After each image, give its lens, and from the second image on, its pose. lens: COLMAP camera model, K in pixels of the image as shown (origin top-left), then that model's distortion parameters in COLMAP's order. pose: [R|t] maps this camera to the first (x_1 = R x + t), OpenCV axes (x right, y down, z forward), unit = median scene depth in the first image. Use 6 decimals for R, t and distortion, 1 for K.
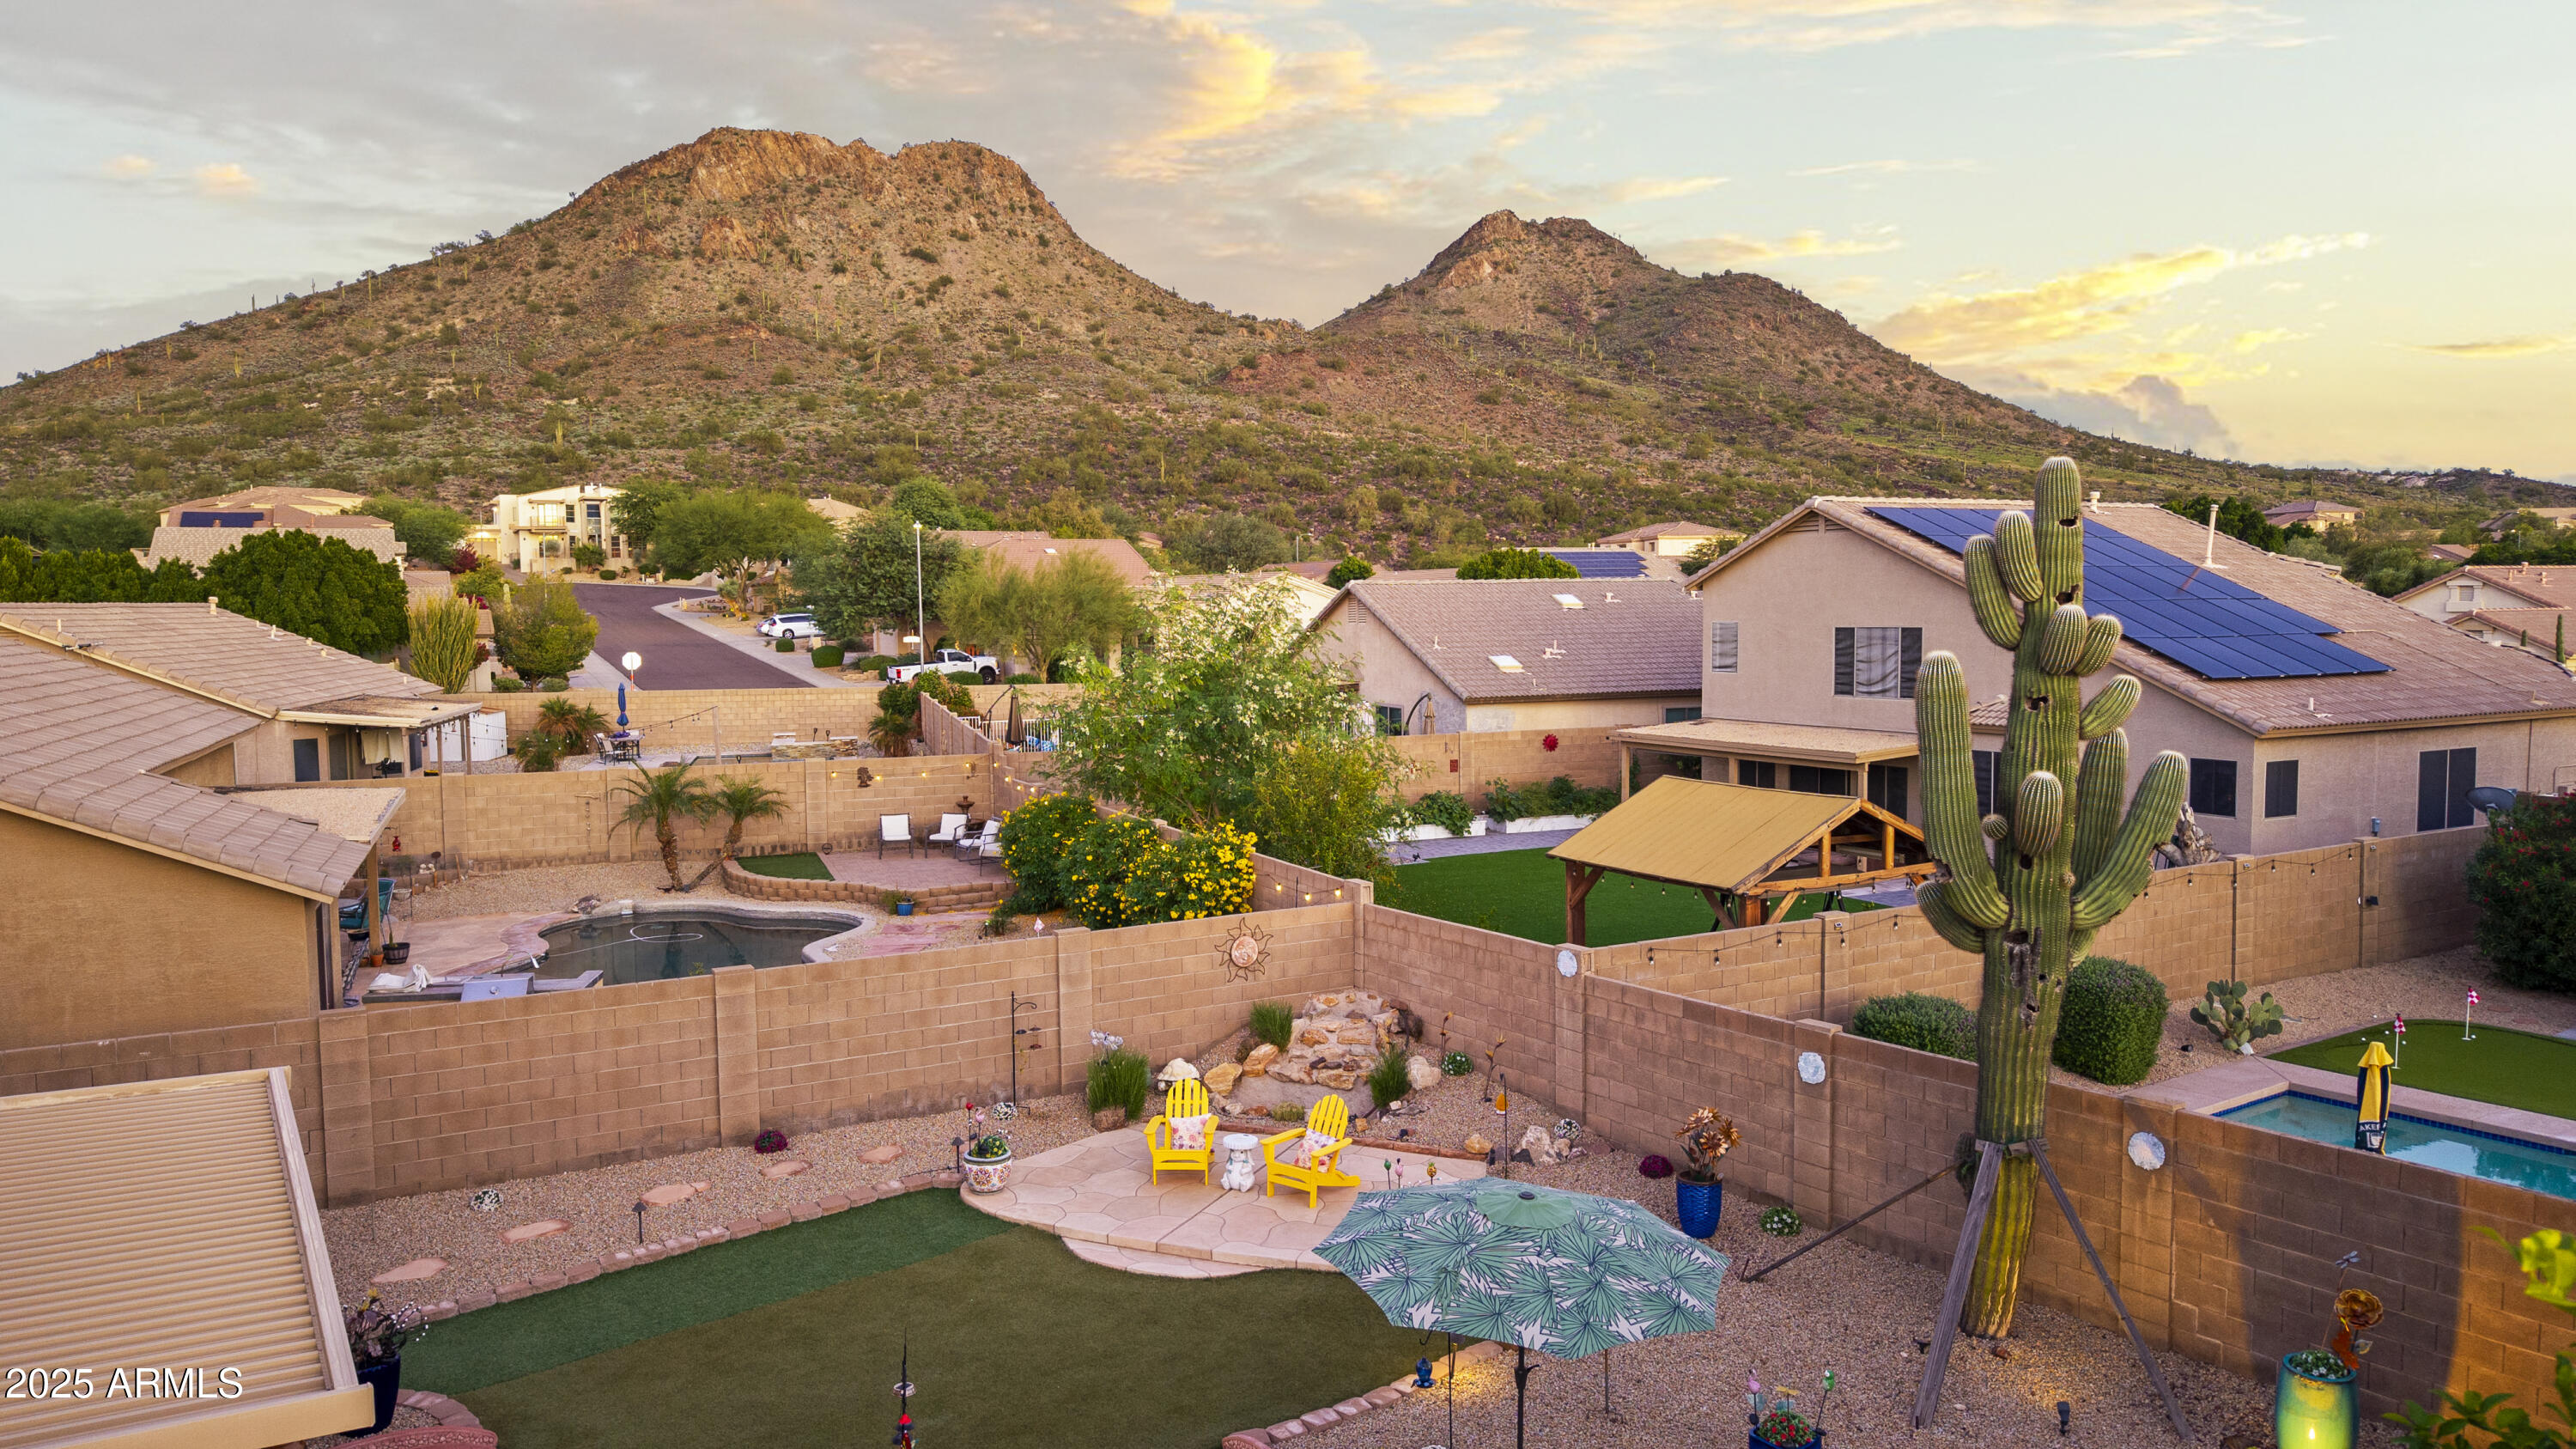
lens RADIAL K [[1767.3, 0, 1289.5], [0, 1767.3, 727.8], [0, 0, 1]] dist [0.026187, -0.034160]
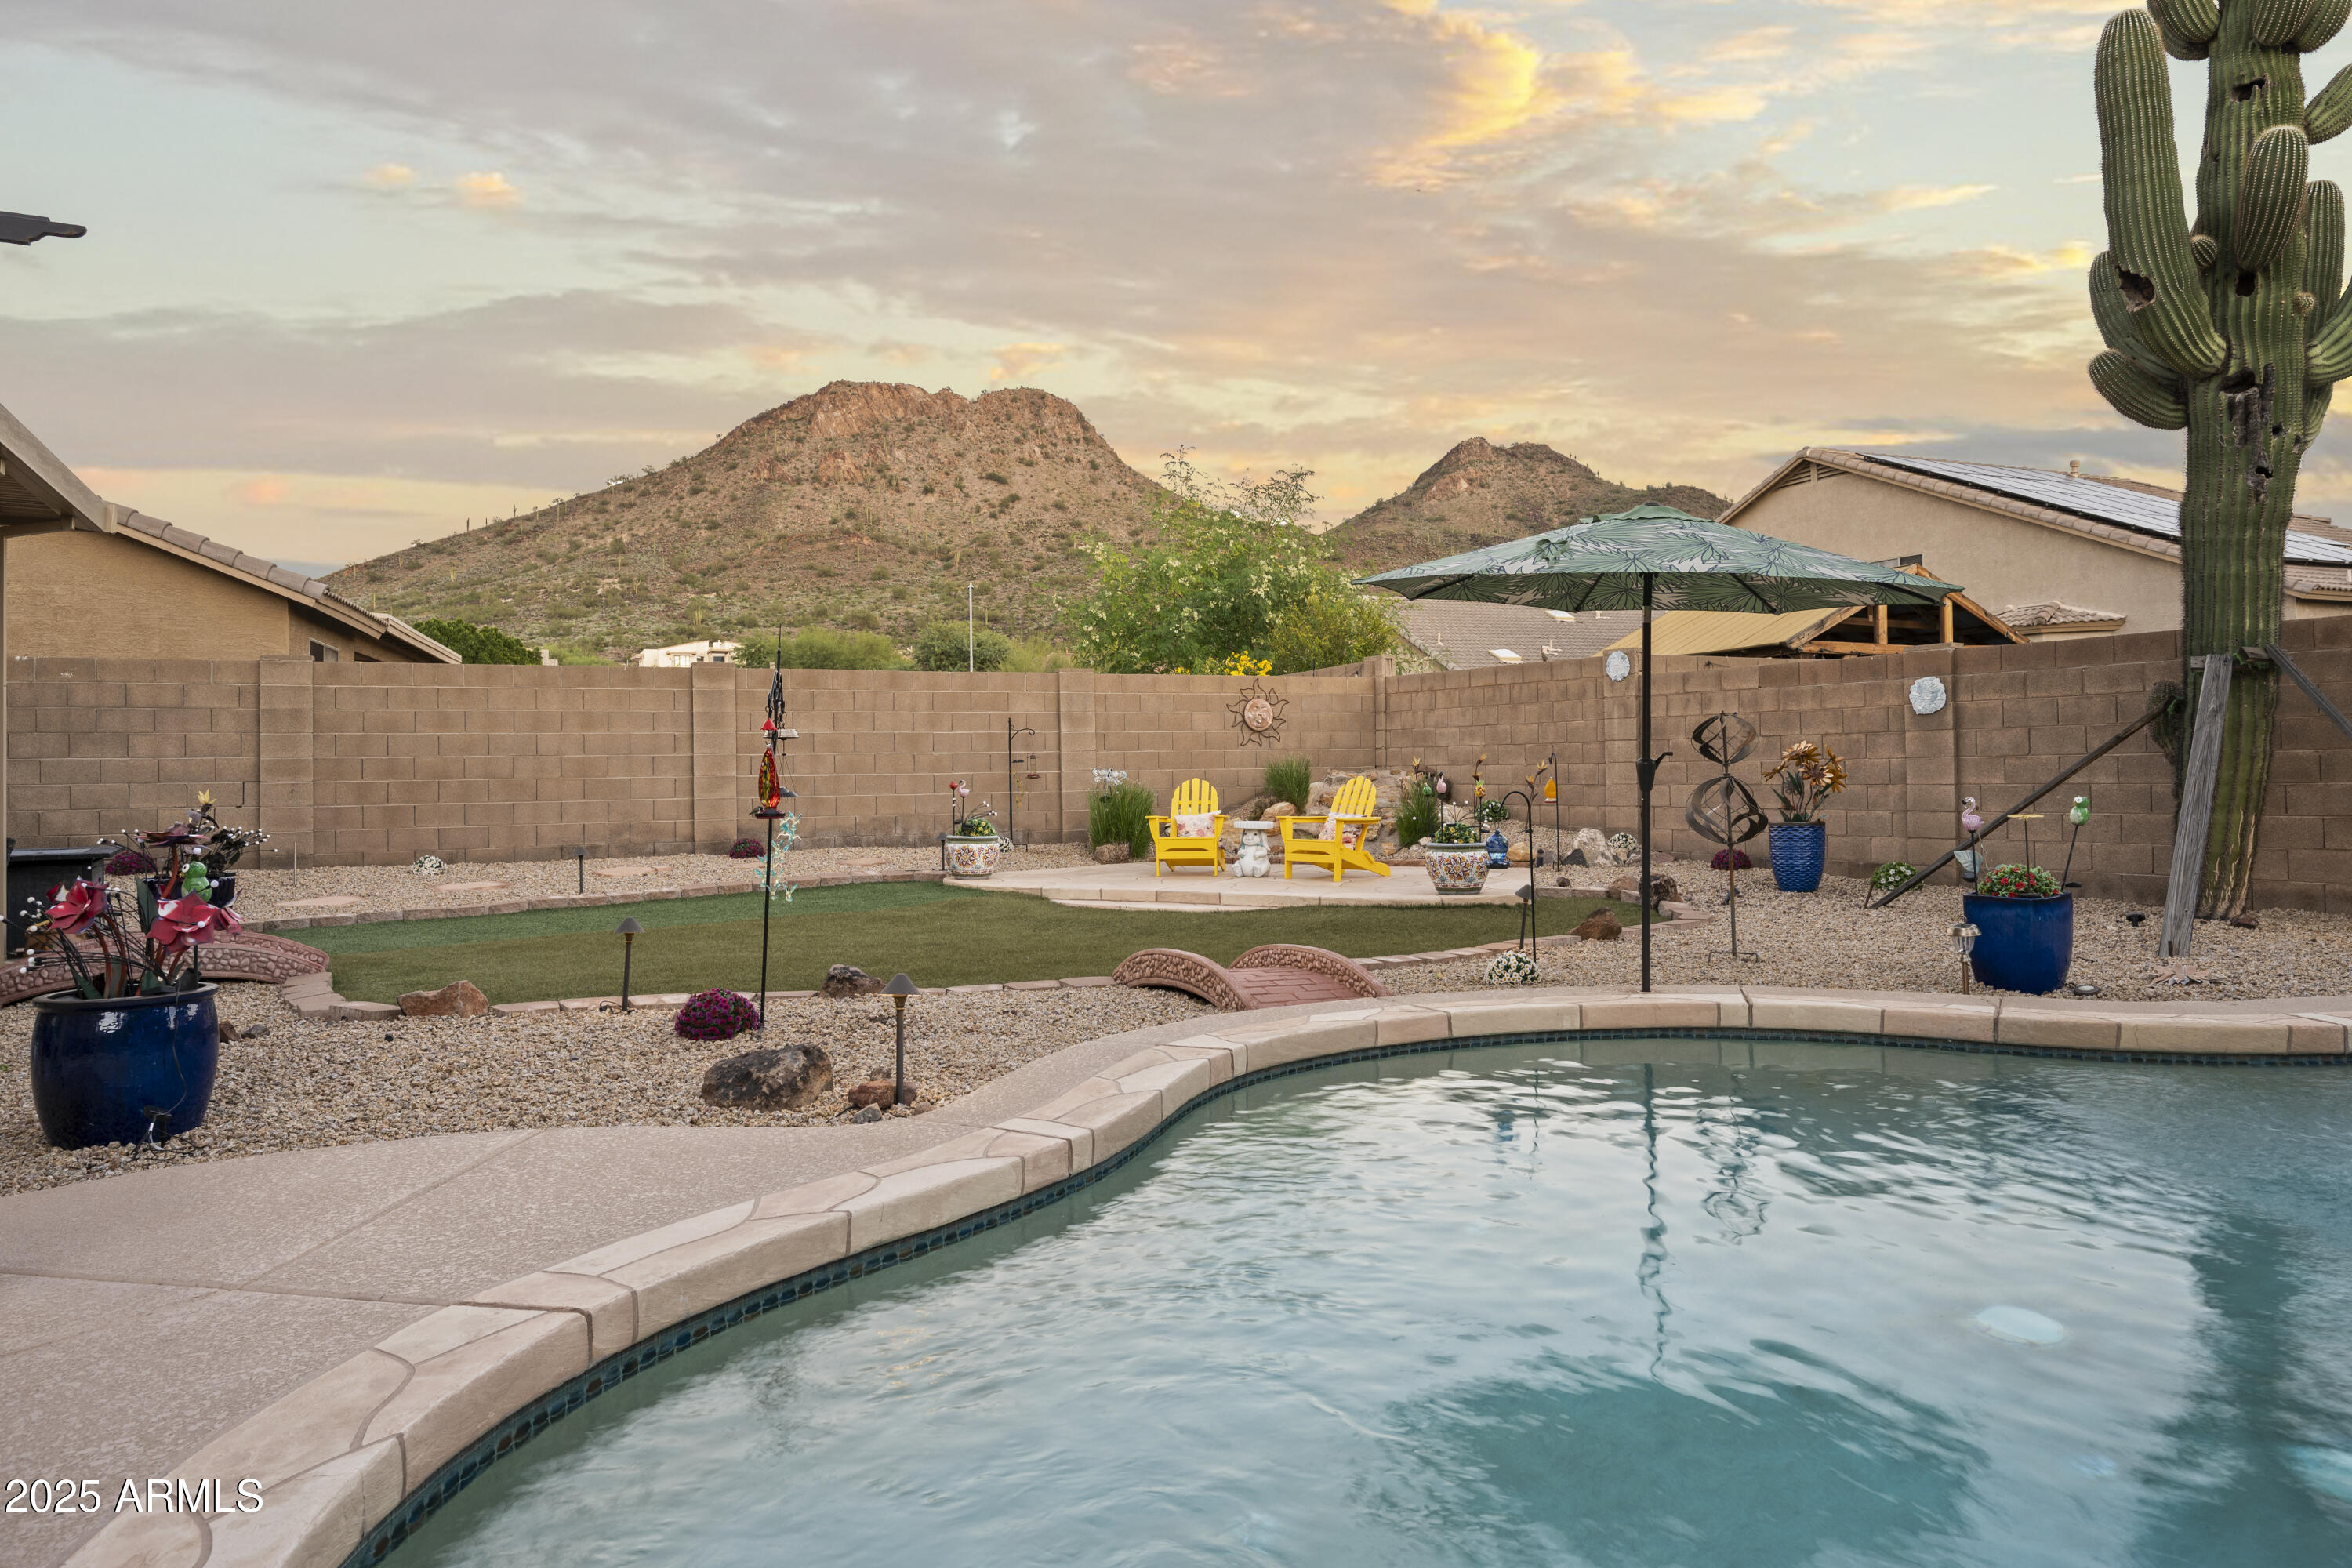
lens RADIAL K [[1494.4, 0, 1190.4], [0, 1494.4, 735.3], [0, 0, 1]] dist [-0.007208, 0.004341]
pose [[0.997372, -0.005019, -0.072274, -0.004981], [-0.001791, 0.995584, -0.093861, 0.250304], [0.072426, 0.093744, 0.992958, 0.240610]]
